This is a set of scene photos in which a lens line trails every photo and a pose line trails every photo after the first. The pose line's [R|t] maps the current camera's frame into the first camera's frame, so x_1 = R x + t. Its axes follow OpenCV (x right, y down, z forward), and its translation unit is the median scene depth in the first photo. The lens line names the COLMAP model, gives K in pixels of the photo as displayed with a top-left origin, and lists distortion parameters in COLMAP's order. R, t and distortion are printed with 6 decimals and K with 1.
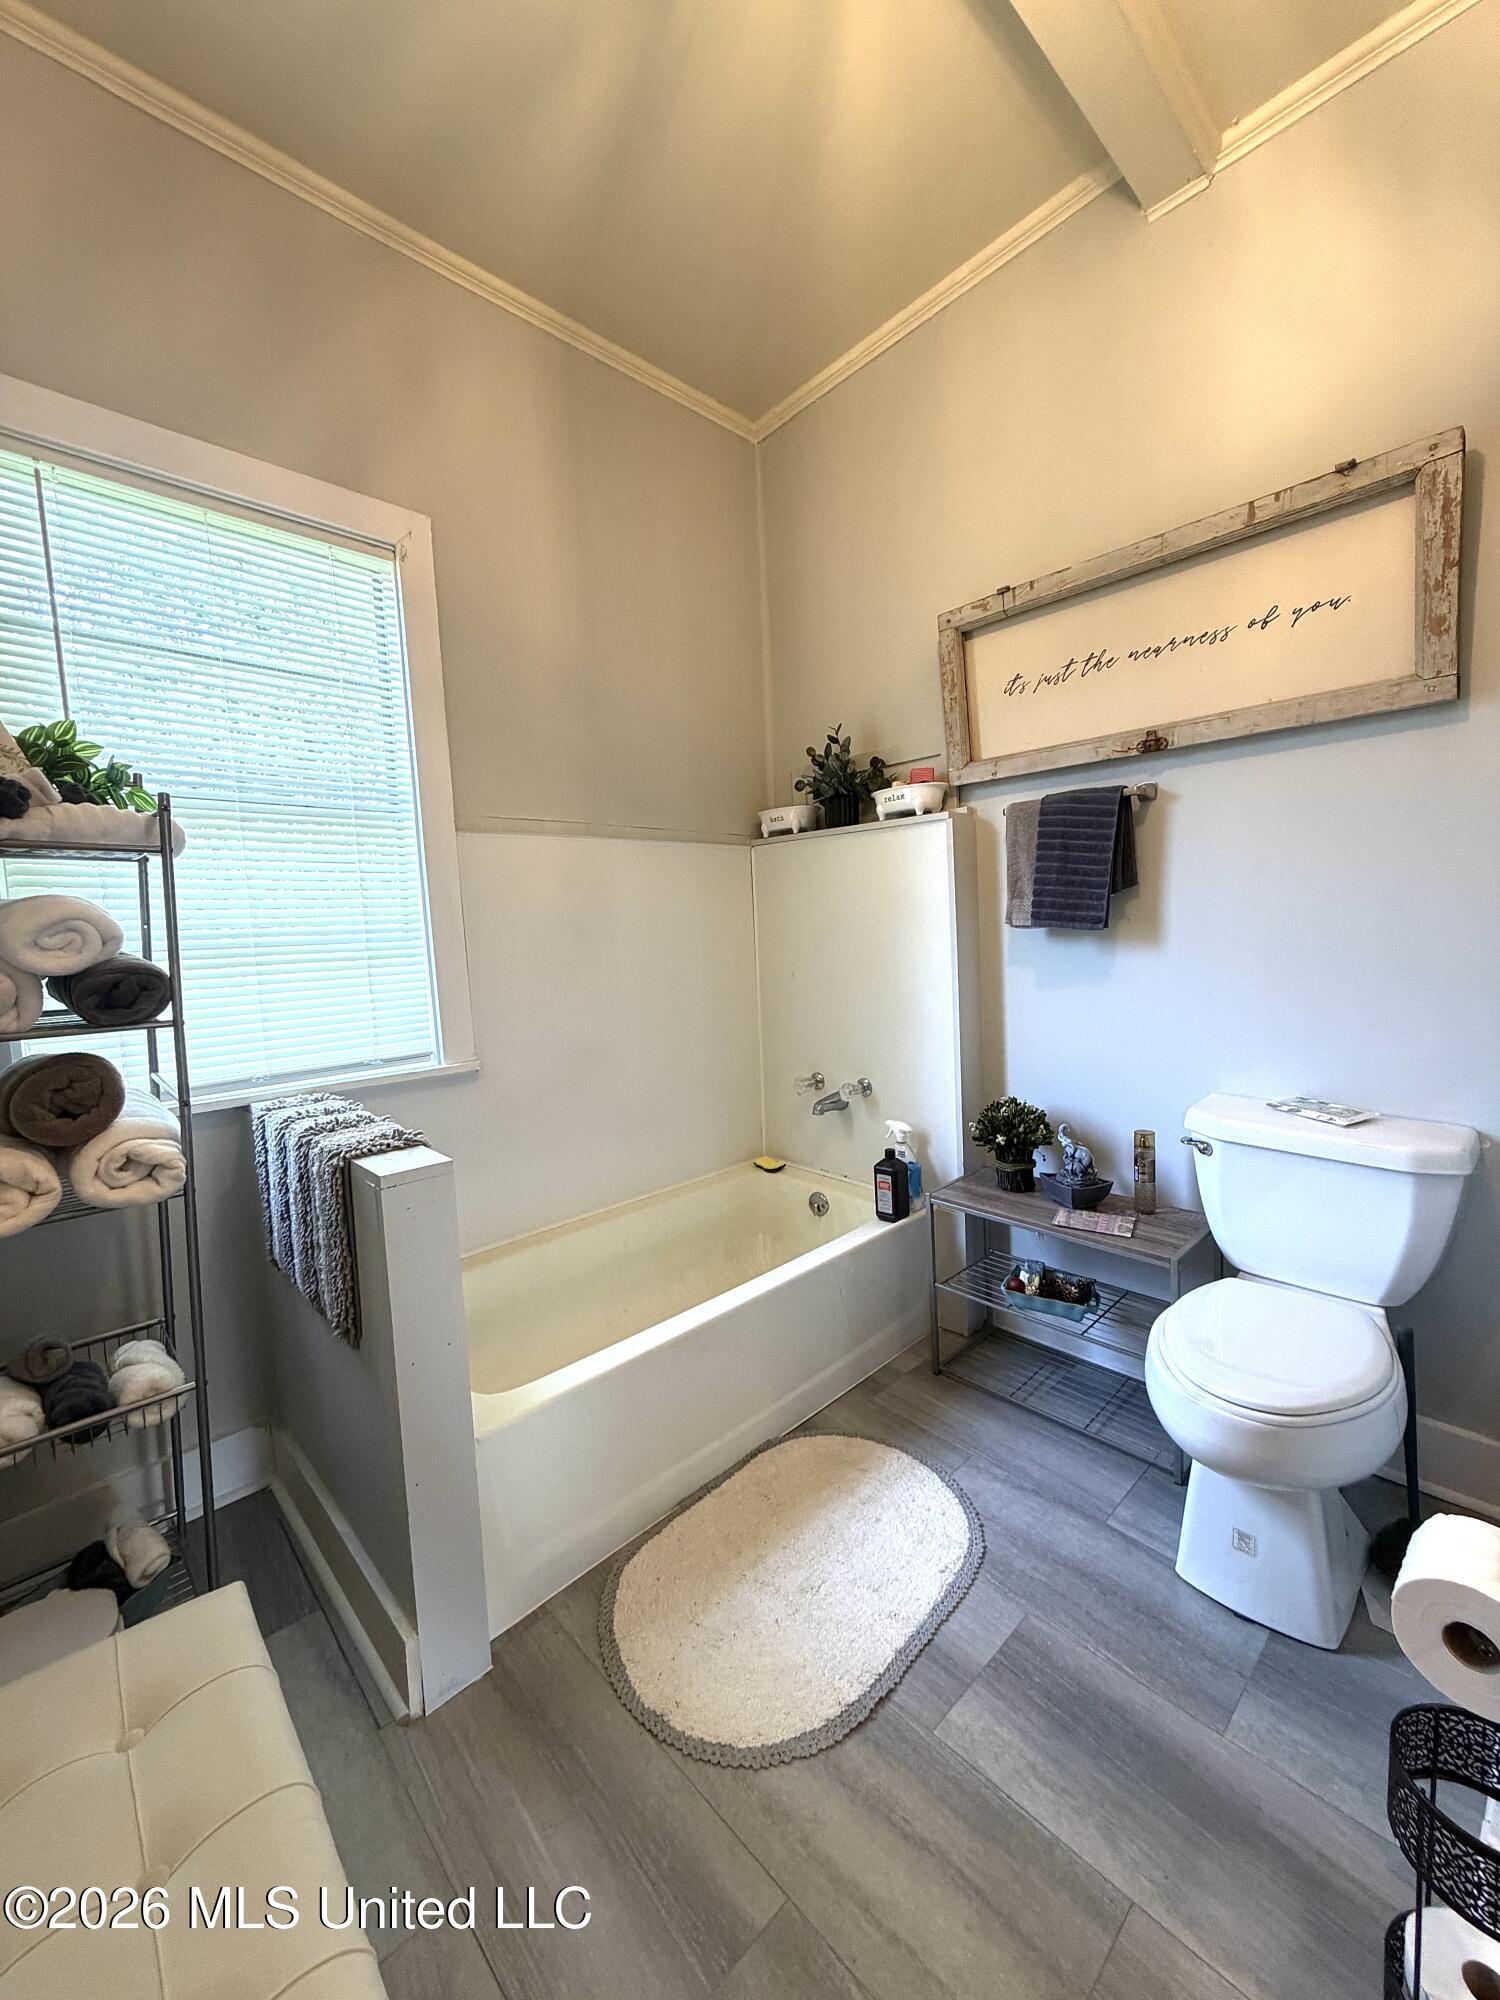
lens RADIAL K [[796.8, 0, 750.2], [0, 796.8, 989.2], [0, 0, 1]] dist [0.000334, -0.000053]
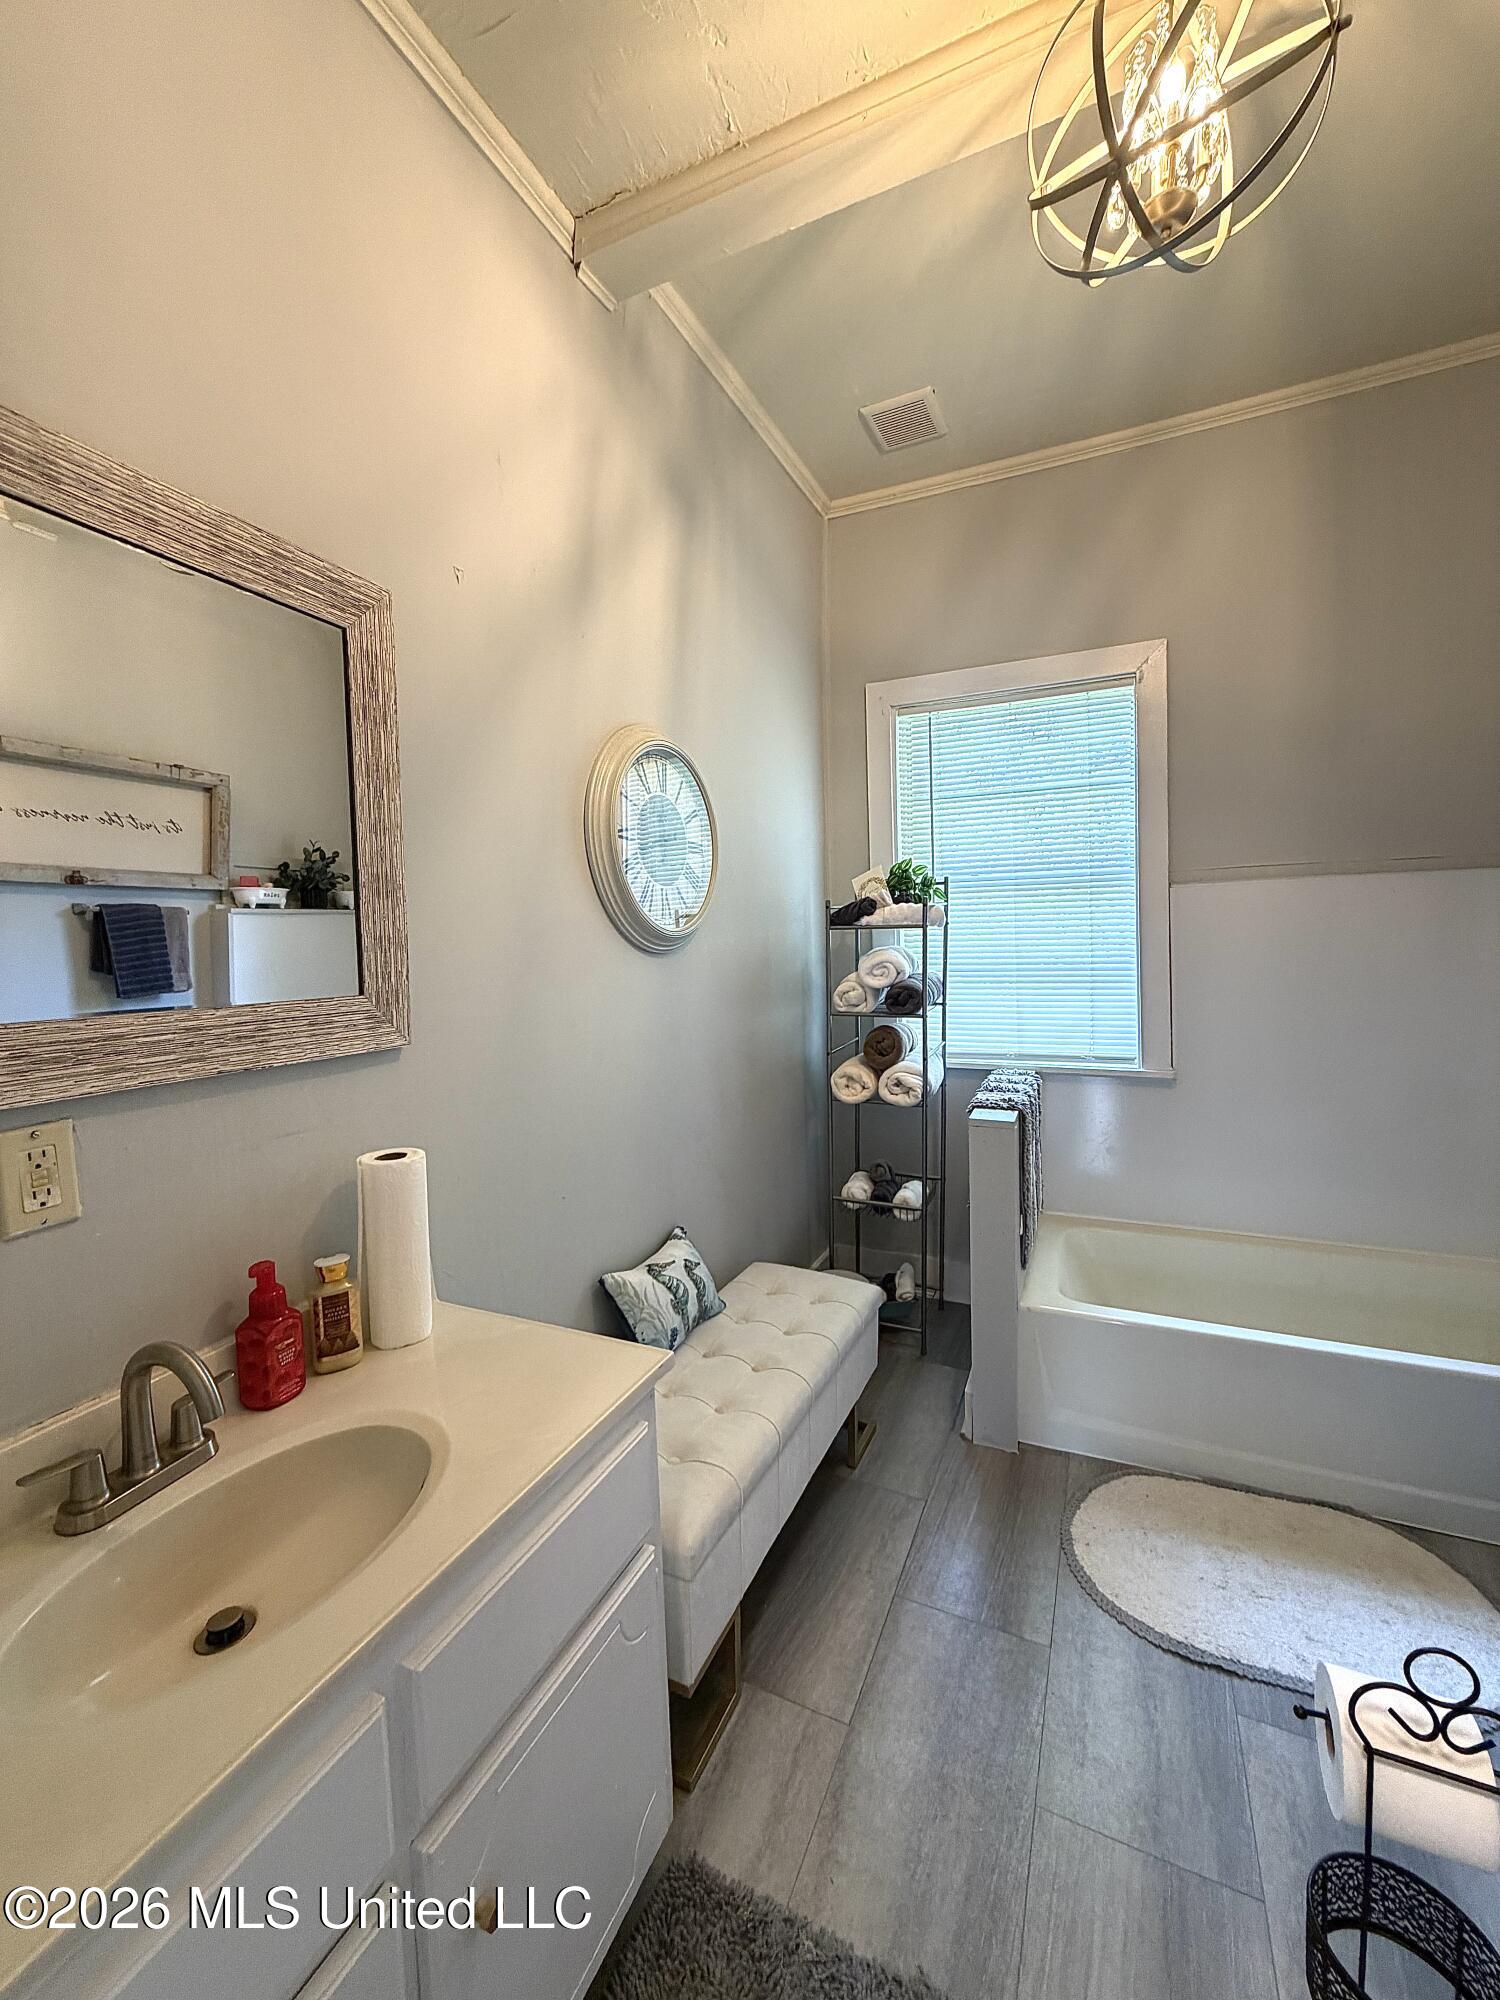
lens RADIAL K [[796.8, 0, 750.2], [0, 796.8, 989.2], [0, 0, 1]] dist [0.000334, -0.000053]
pose [[0.370815, 0.085906, -0.924725, 0.863723], [-0.064942, 0.995674, 0.066455, -0.119952], [0.926433, 0.035411, 0.374789, -0.098722]]
